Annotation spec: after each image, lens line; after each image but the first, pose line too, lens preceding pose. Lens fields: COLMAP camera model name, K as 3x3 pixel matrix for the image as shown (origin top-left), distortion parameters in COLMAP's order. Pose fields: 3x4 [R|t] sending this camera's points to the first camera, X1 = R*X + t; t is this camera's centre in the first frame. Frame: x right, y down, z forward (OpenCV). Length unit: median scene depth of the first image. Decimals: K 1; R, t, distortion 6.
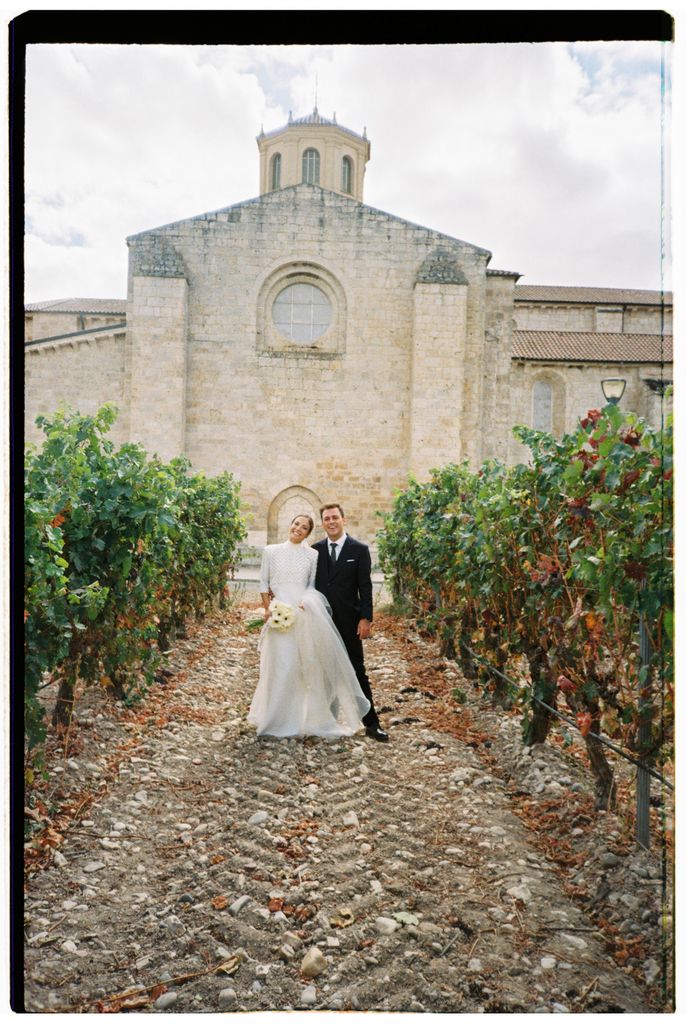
lens RADIAL K [[891.5, 0, 343.0], [0, 891.5, 512.0], [0, 0, 1]] dist [-0.057341, -0.017539]
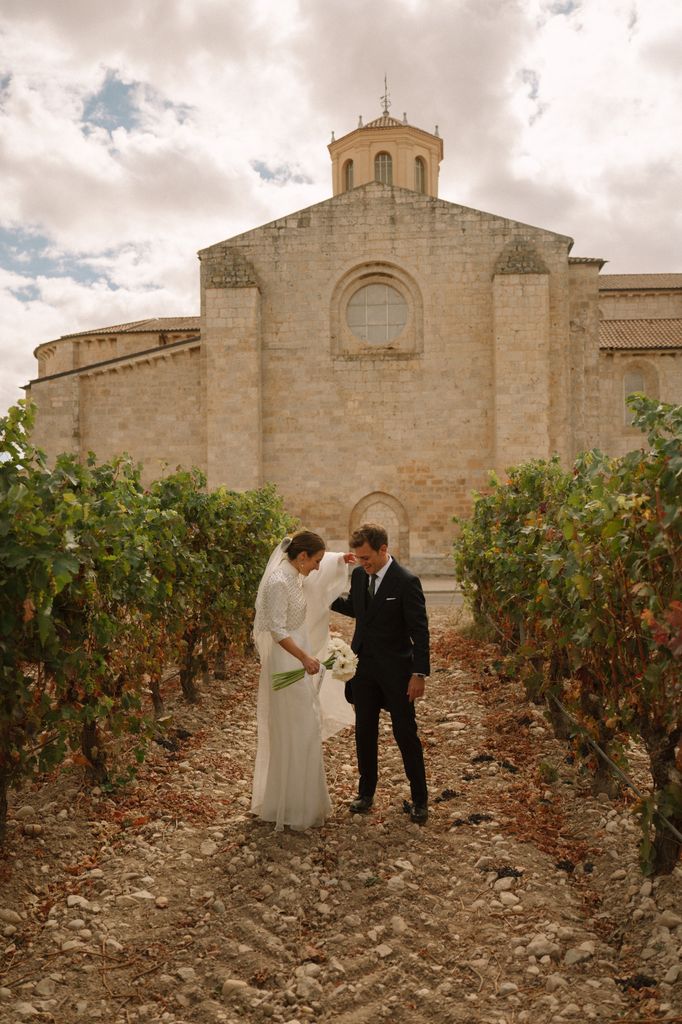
lens RADIAL K [[788.9, 0, 340.6], [0, 788.9, 525.9], [0, 0, 1]] dist [-0.094698, -0.003532]
pose [[0.989806, -0.037542, -0.137383, 0.024271], [0.039956, 0.999091, 0.014856, -0.006912], [0.136700, -0.020194, 0.990407, 0.145921]]
